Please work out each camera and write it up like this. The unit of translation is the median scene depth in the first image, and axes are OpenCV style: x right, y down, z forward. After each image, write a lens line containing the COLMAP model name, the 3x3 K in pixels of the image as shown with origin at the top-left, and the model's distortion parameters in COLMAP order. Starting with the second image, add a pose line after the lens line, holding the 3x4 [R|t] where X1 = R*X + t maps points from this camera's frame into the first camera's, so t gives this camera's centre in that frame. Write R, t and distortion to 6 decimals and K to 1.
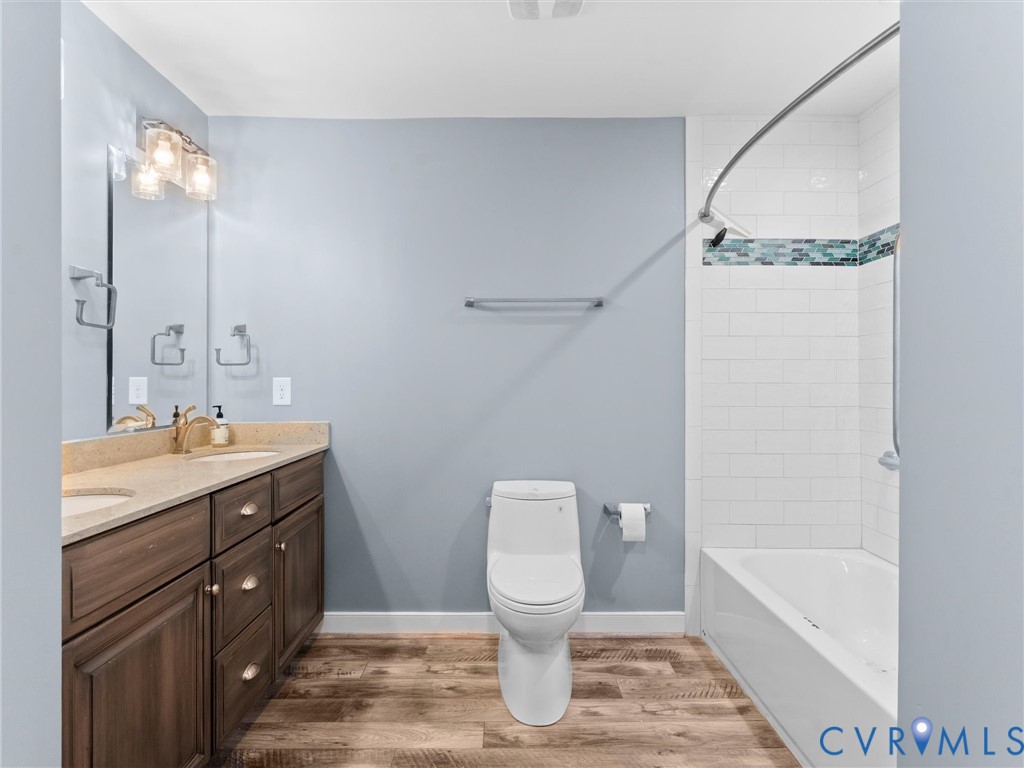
lens RADIAL K [[515.6, 0, 509.3], [0, 515.6, 380.8], [0, 0, 1]] dist [0.001038, 0.000095]
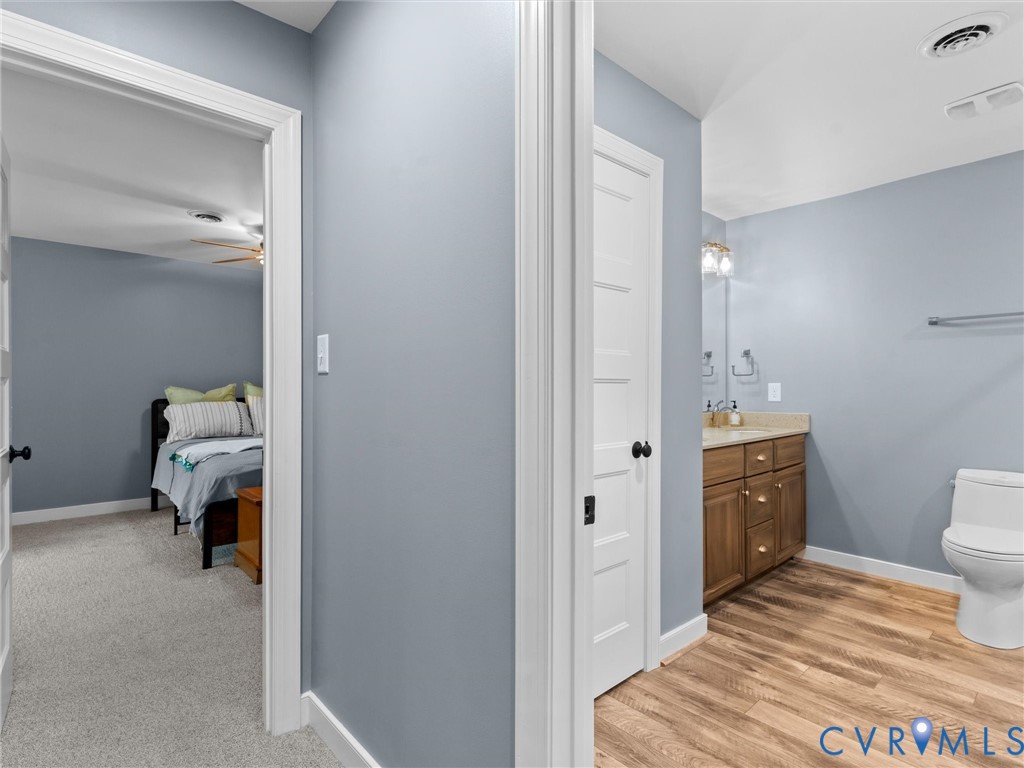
lens RADIAL K [[515.6, 0, 507.5], [0, 515.6, 384.9], [0, 0, 1]] dist [0.001038, 0.000095]
pose [[0.656667, -0.003455, -0.754173, 0.201293], [0.003987, 0.999991, -0.001110, -0.002814], [0.754170, -0.002278, 0.656675, -0.635940]]
